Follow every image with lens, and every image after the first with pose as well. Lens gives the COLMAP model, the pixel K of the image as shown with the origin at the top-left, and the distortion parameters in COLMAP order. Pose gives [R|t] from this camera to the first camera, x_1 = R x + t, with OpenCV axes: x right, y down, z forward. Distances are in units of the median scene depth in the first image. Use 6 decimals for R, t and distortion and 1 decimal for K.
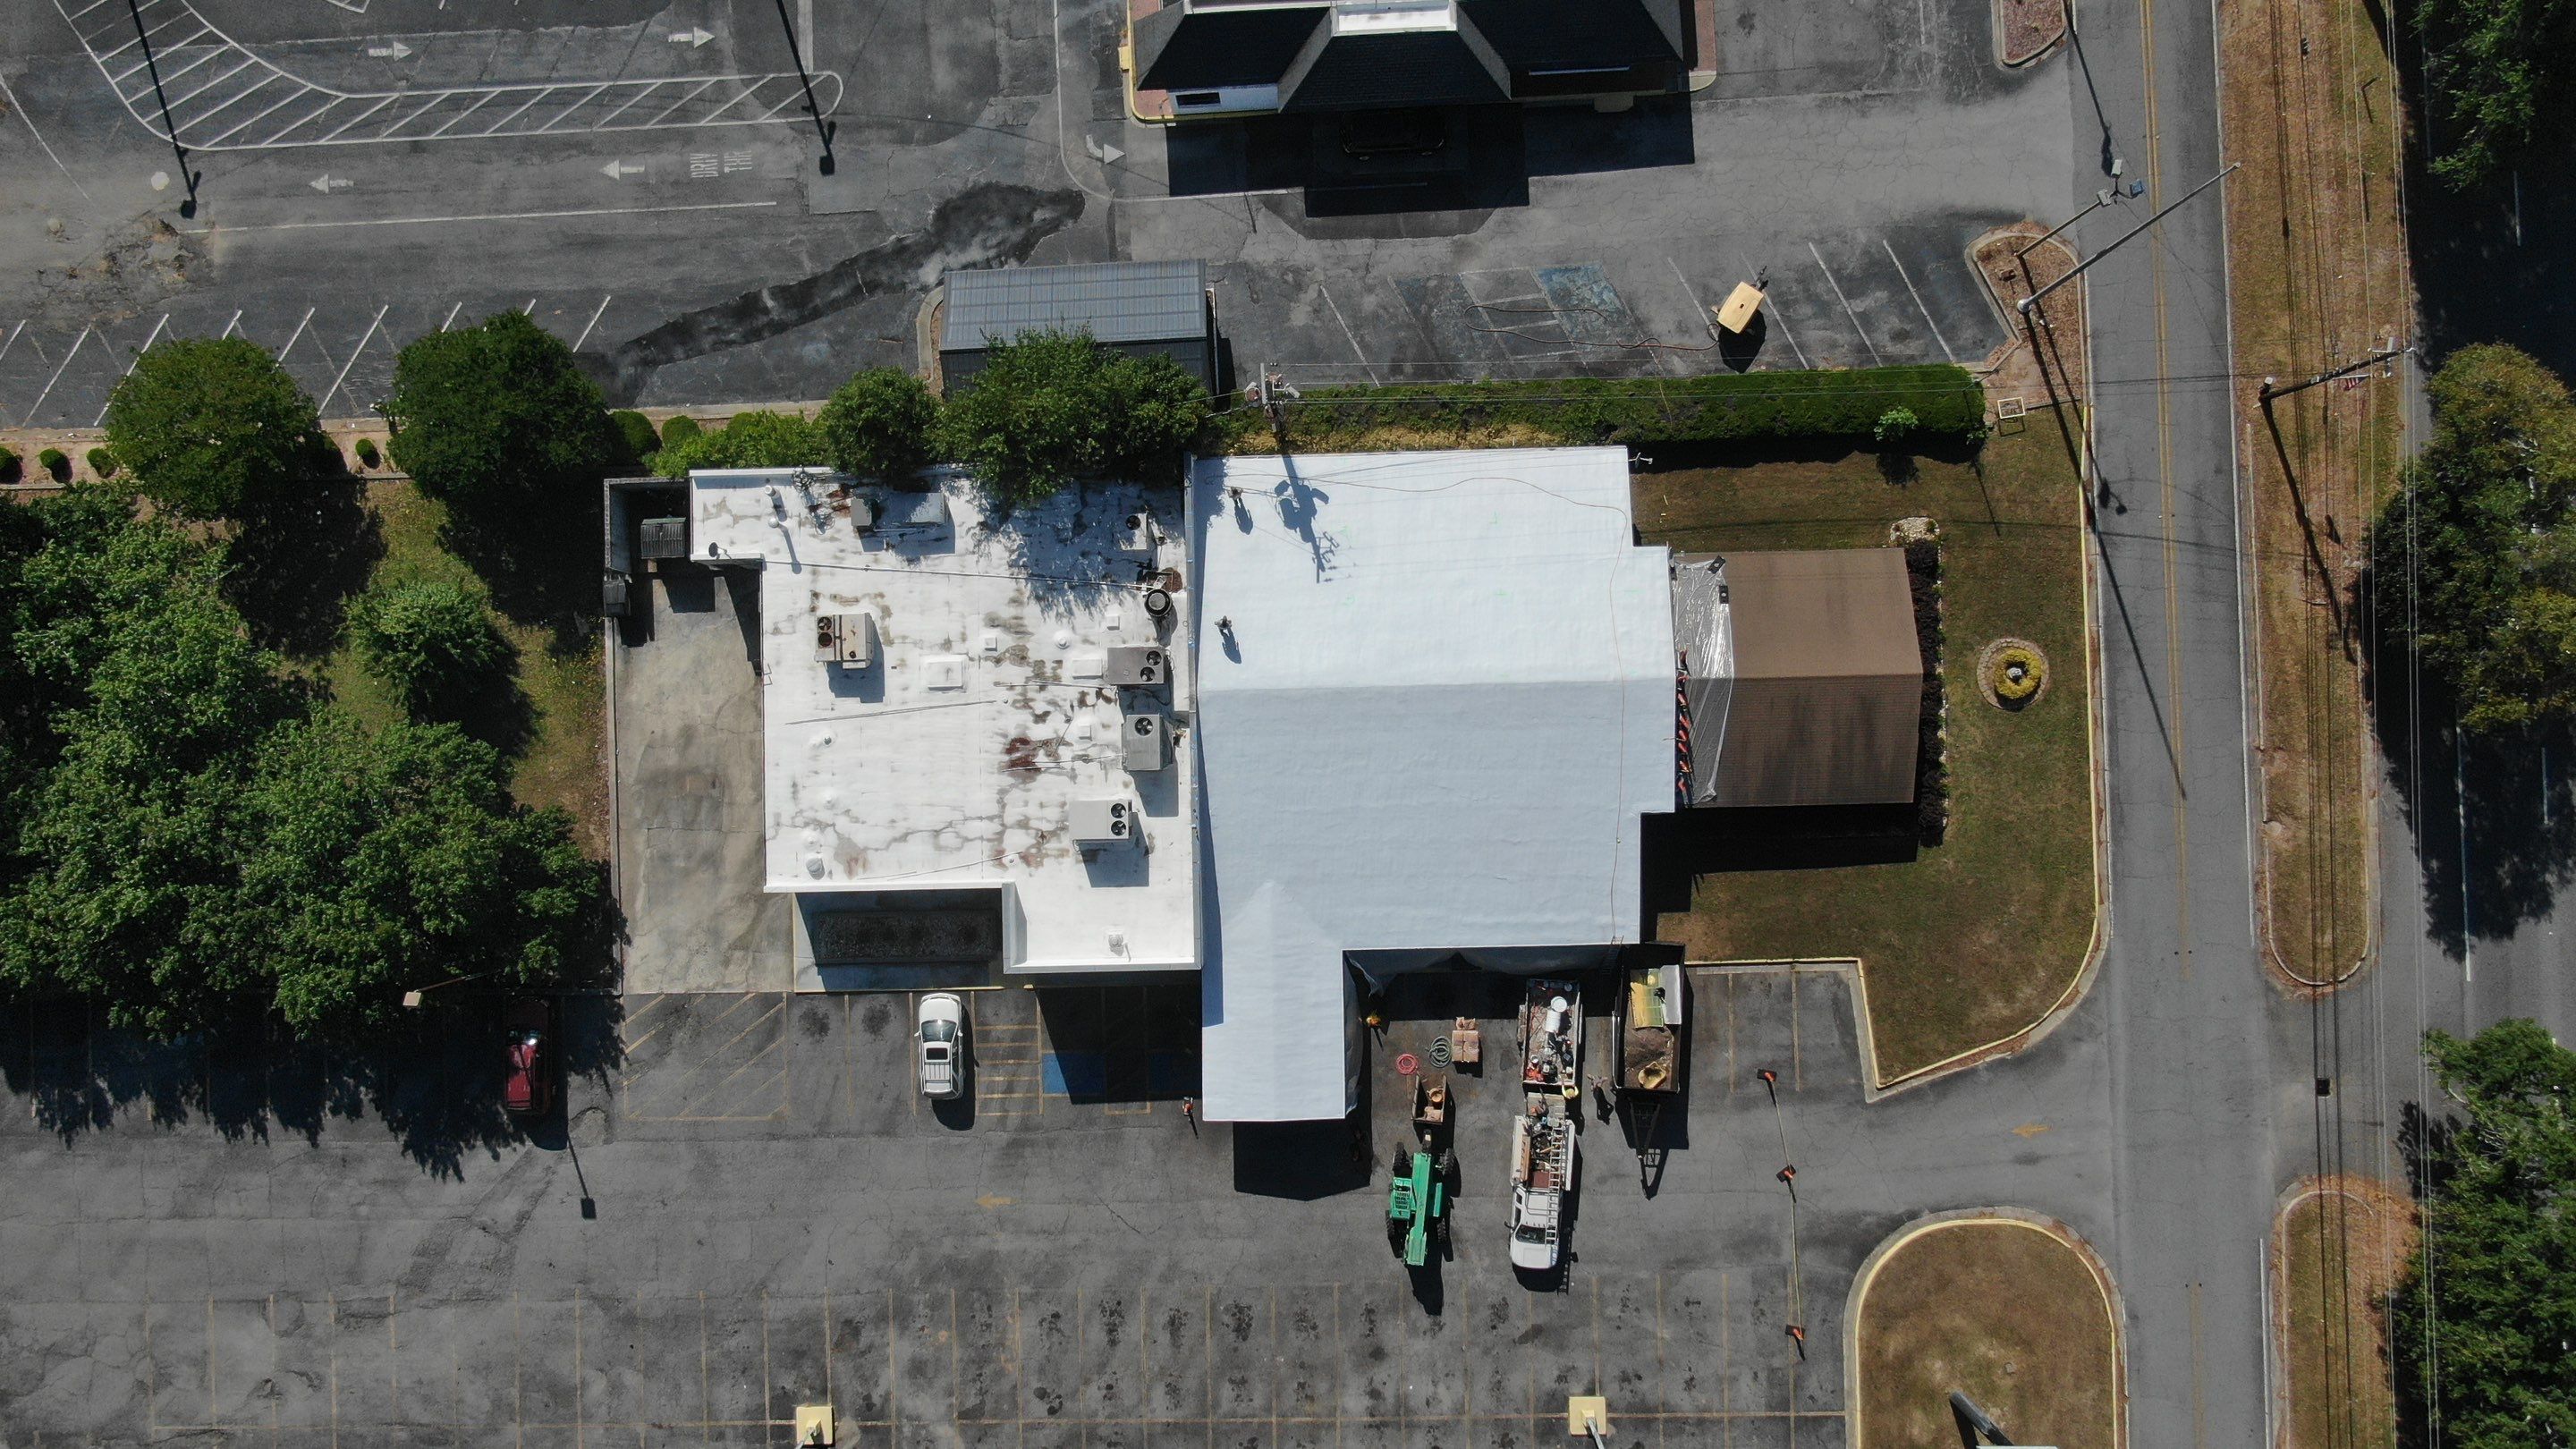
lens RADIAL K [[1856.4, 0, 1290.4], [0, 1856.4, 722.6], [0, 0, 1]] dist [-0.012287, 0.003403]
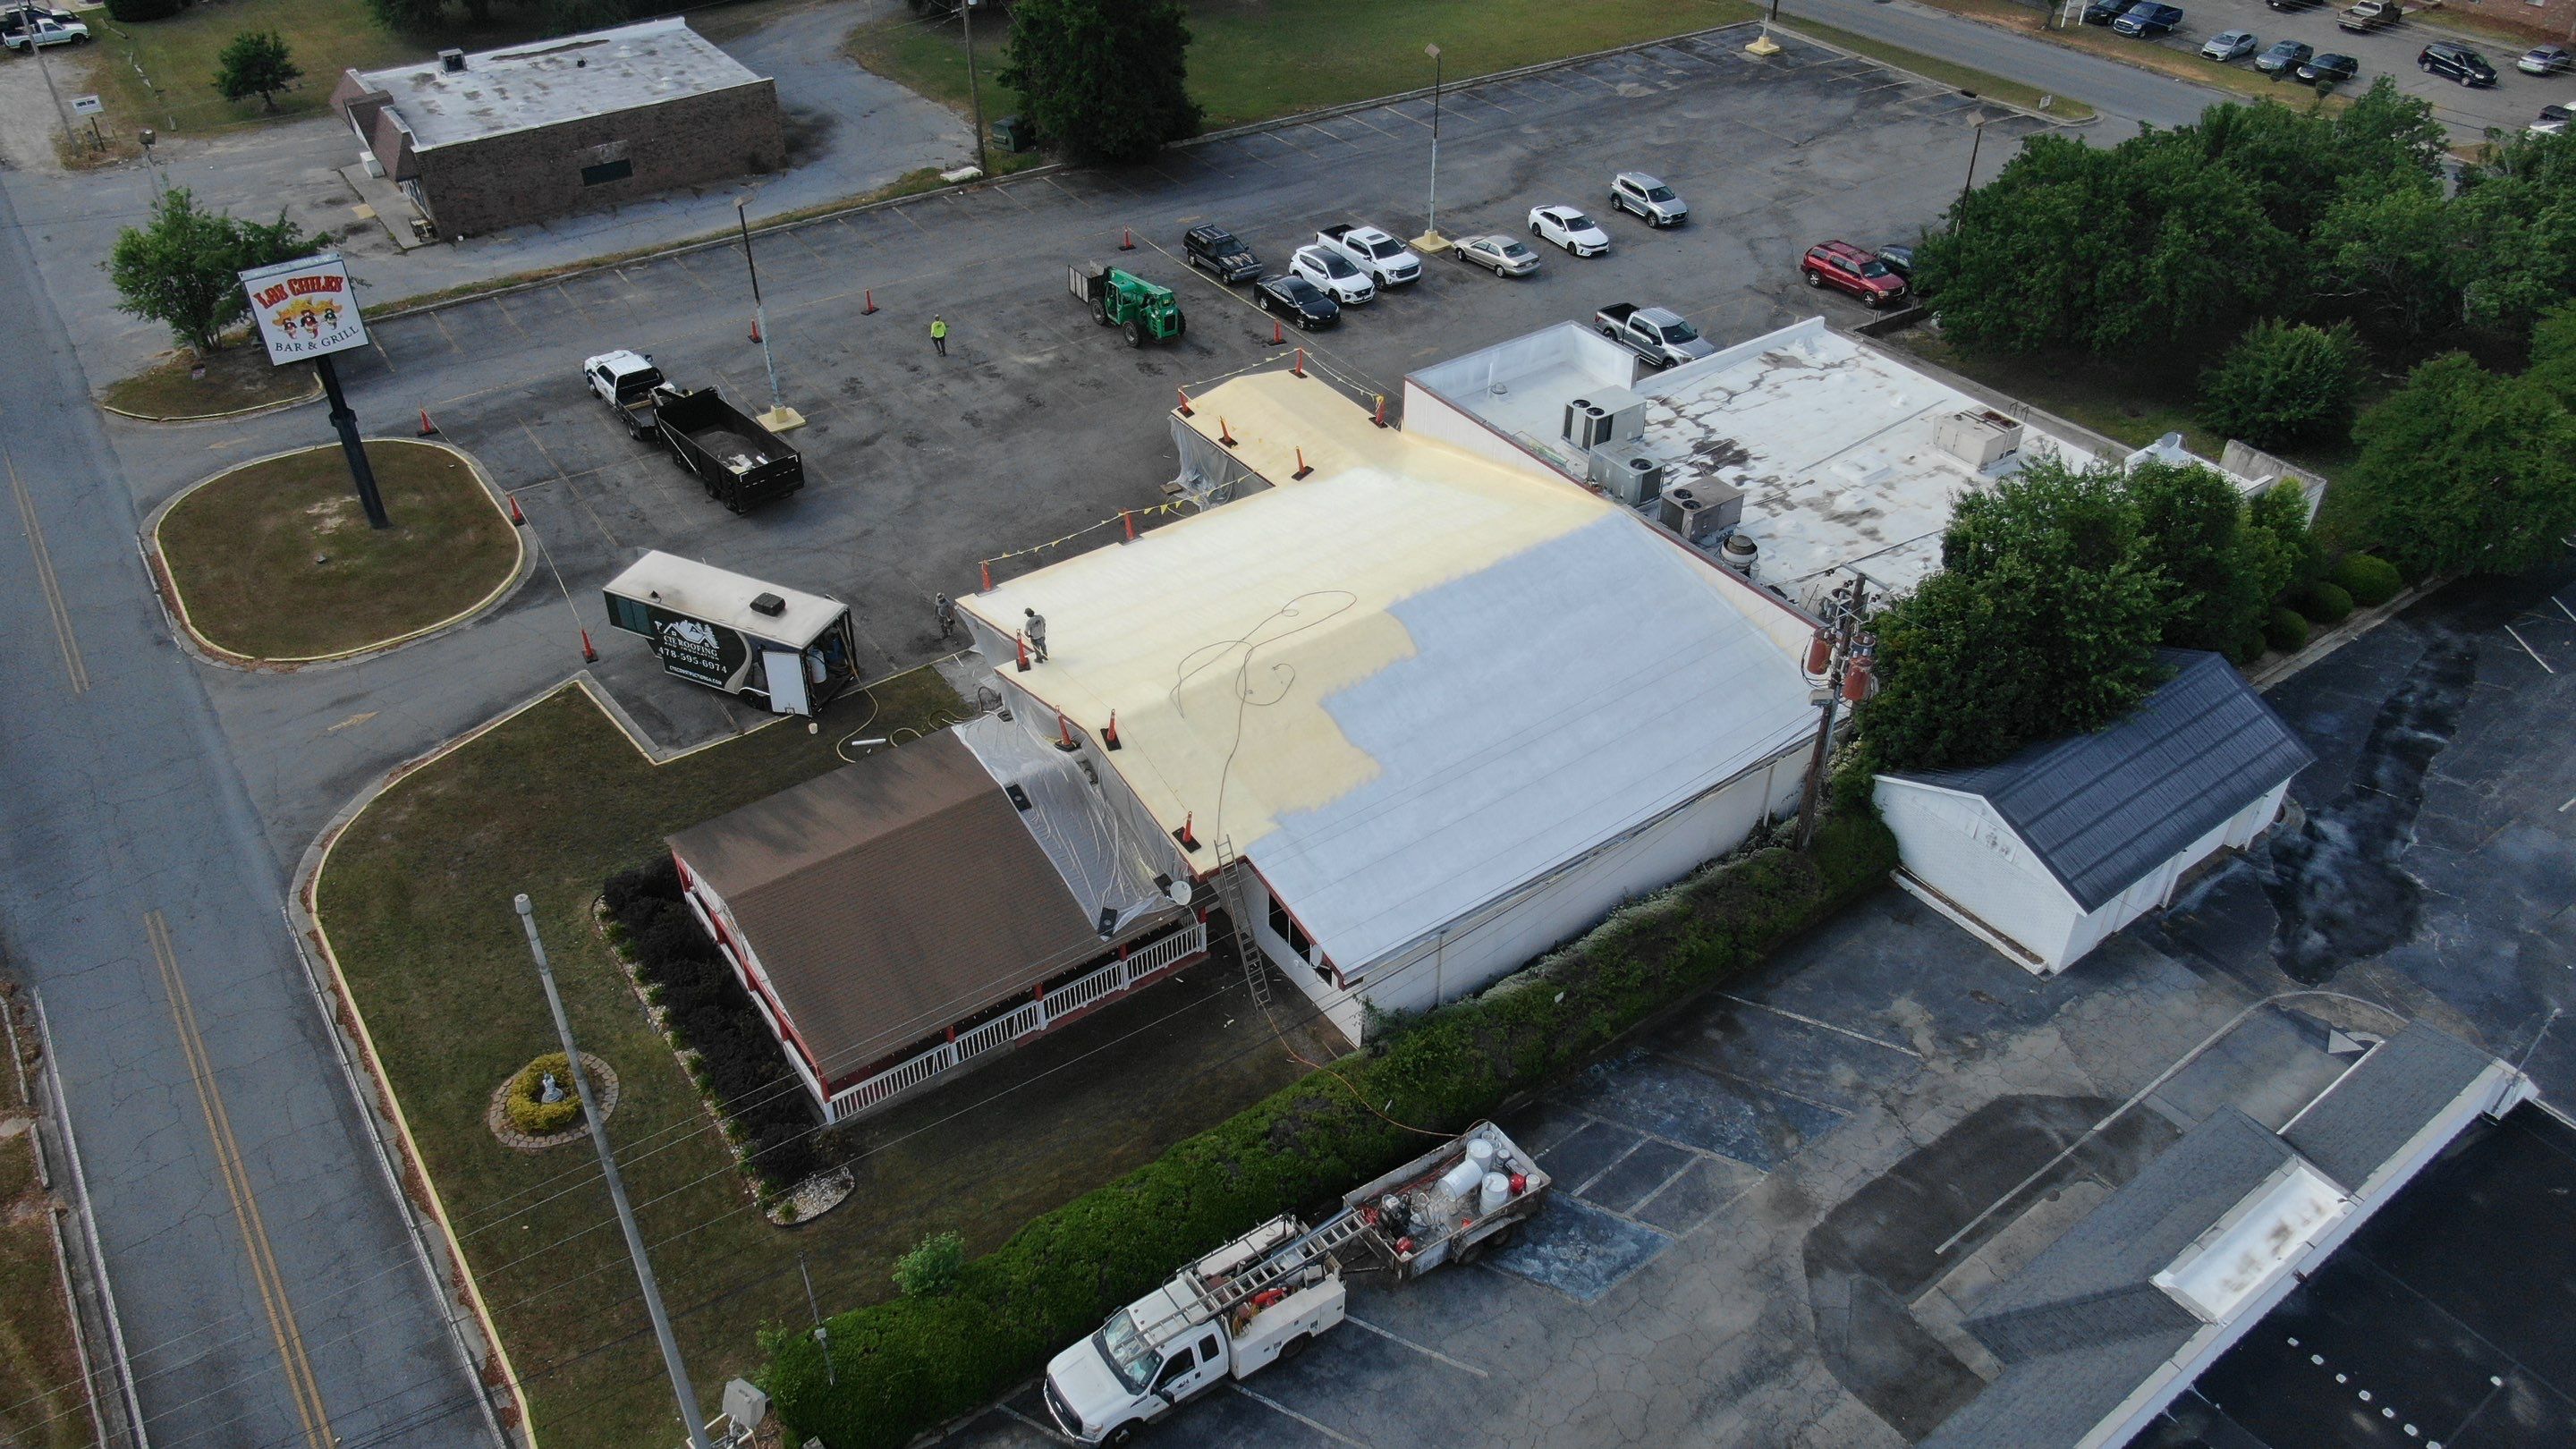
lens RADIAL K [[1856.4, 0, 1292.1], [0, 1856.4, 720.0], [0, 0, 1]] dist [-0.012287, 0.003403]
pose [[-0.830430, 0.347511, -0.435456, 0.407991], [-0.556471, -0.479599, 0.678472, -0.480659], [0.026933, 0.805743, 0.591653, 0.574536]]
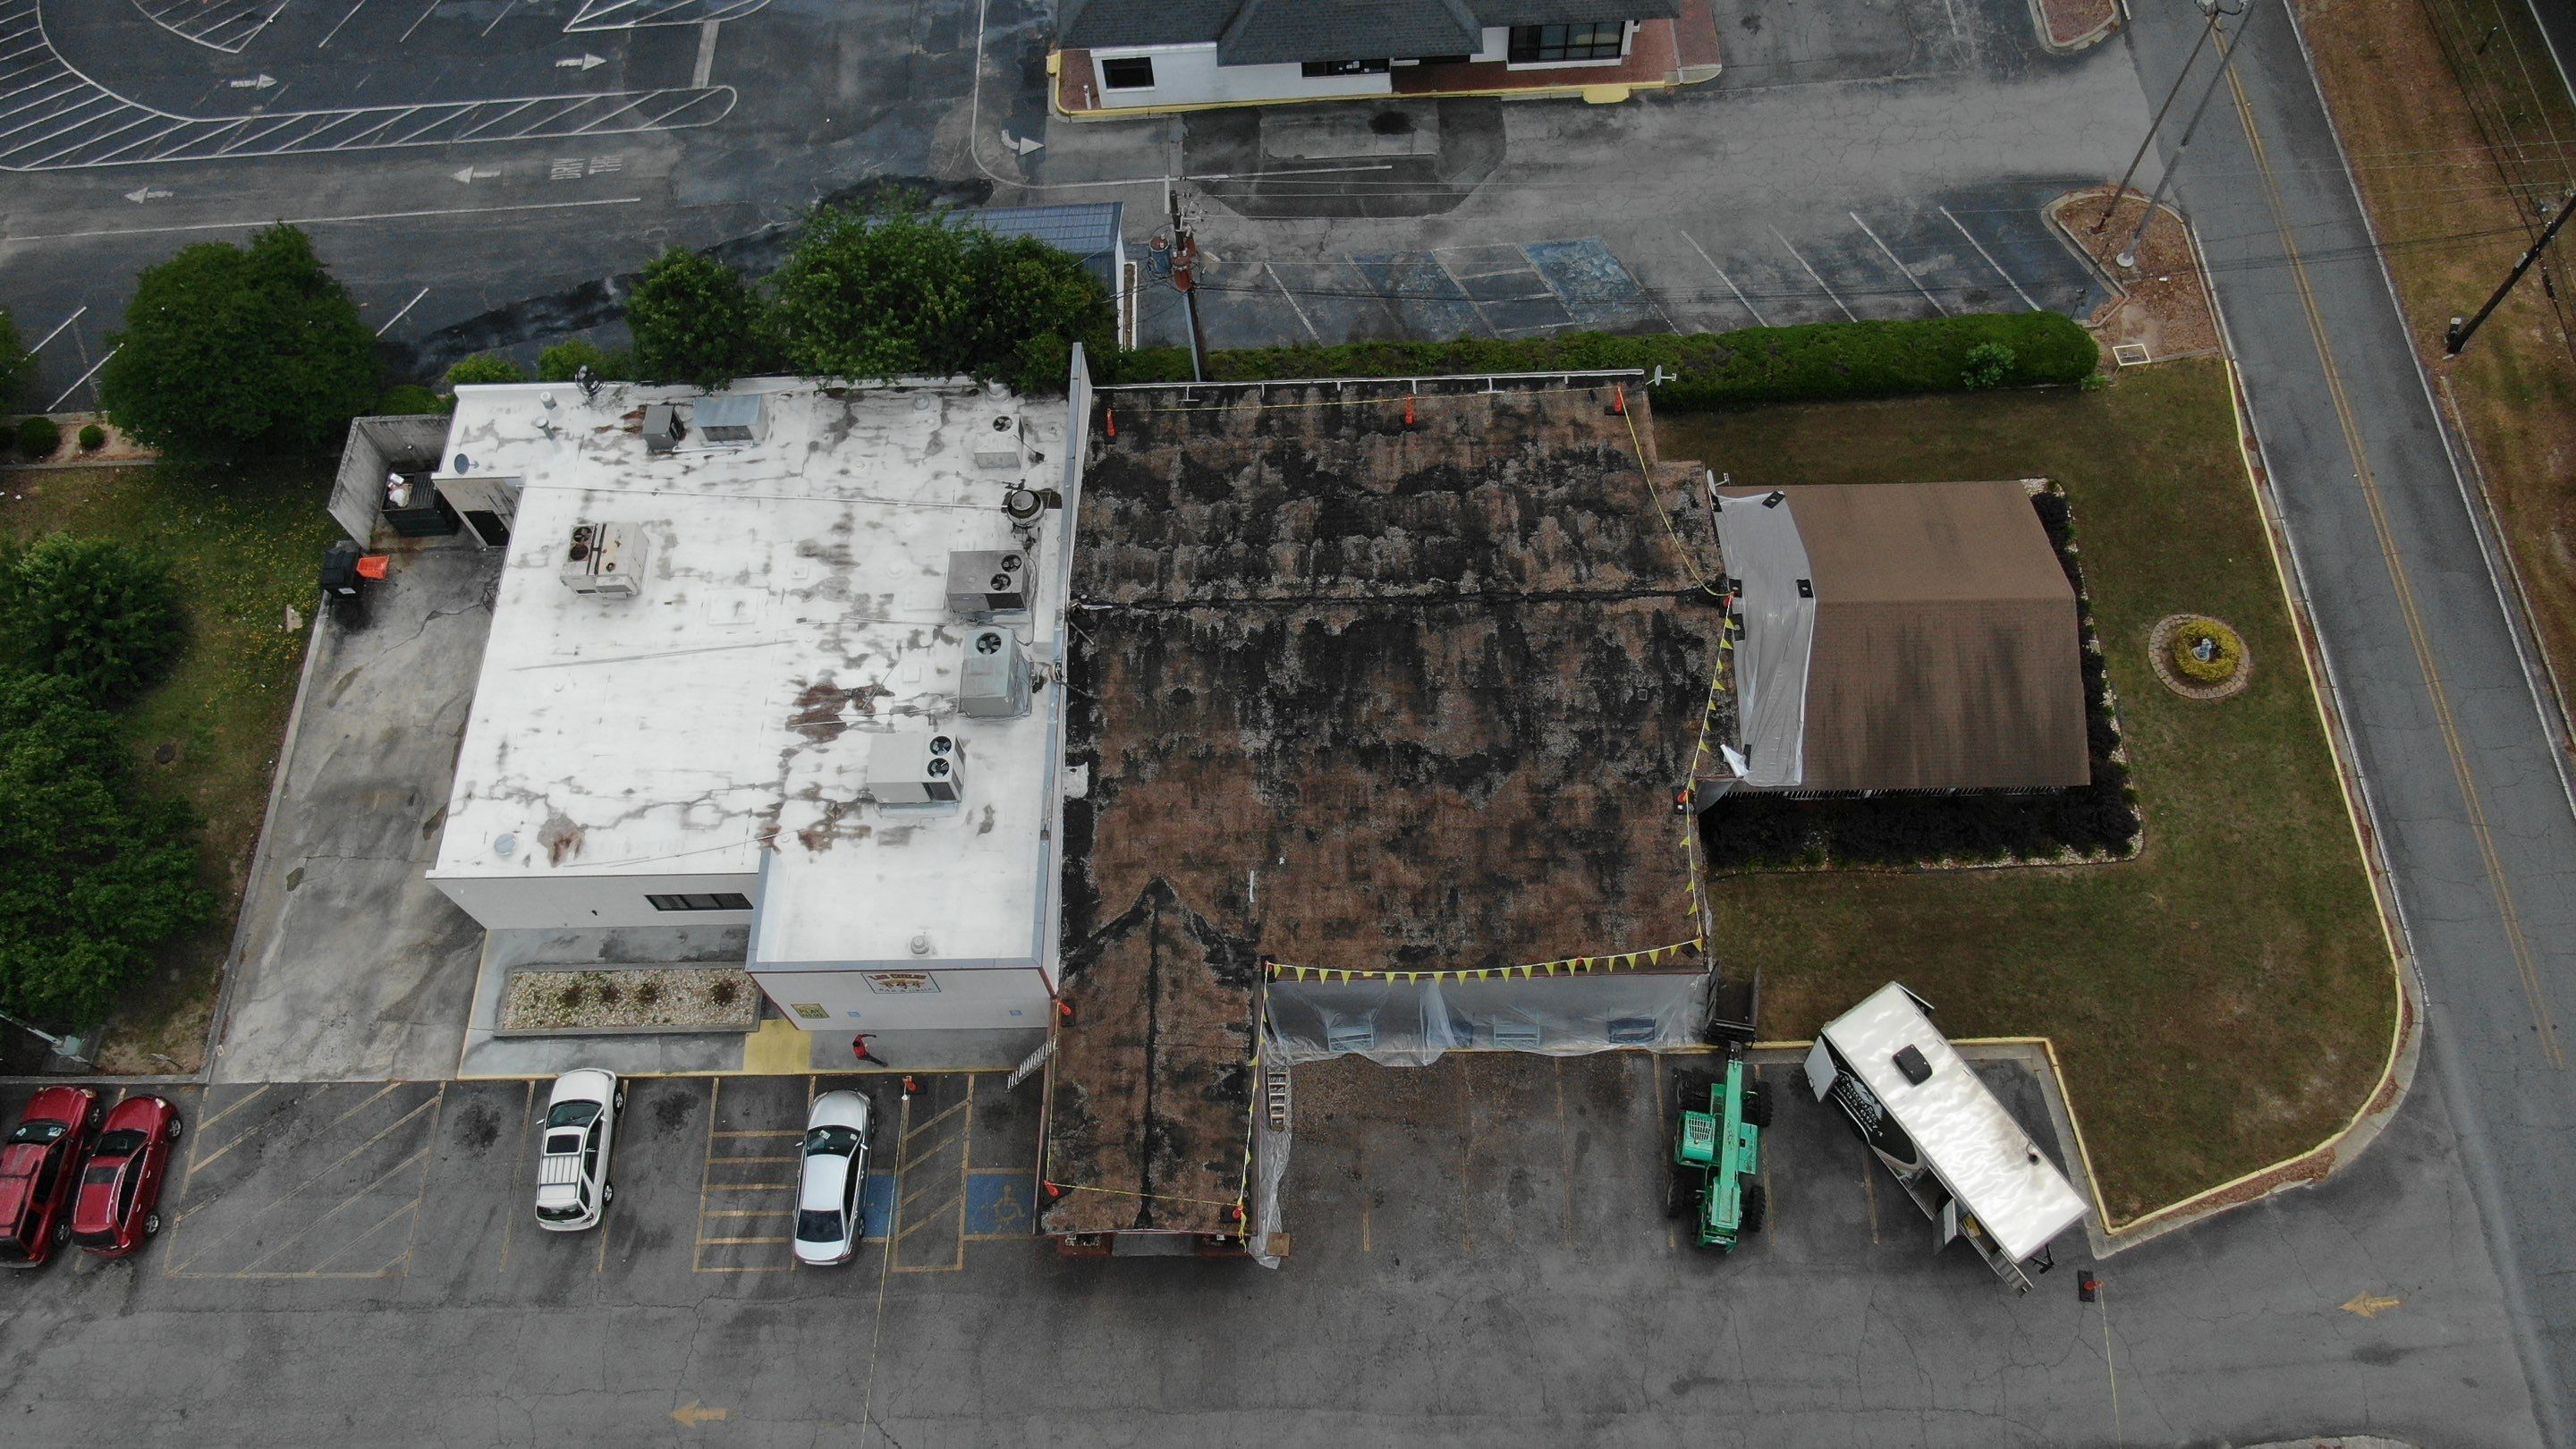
lens RADIAL K [[1856.4, 0, 1290.5], [0, 1856.4, 720.8], [0, 0, 1]] dist [-0.012287, 0.003403]
pose [[0.999427, 0.006591, -0.033189, 0.058080], [-0.020526, 0.897864, -0.439794, 0.322178], [0.026901, 0.440224, 0.897485, 0.349591]]
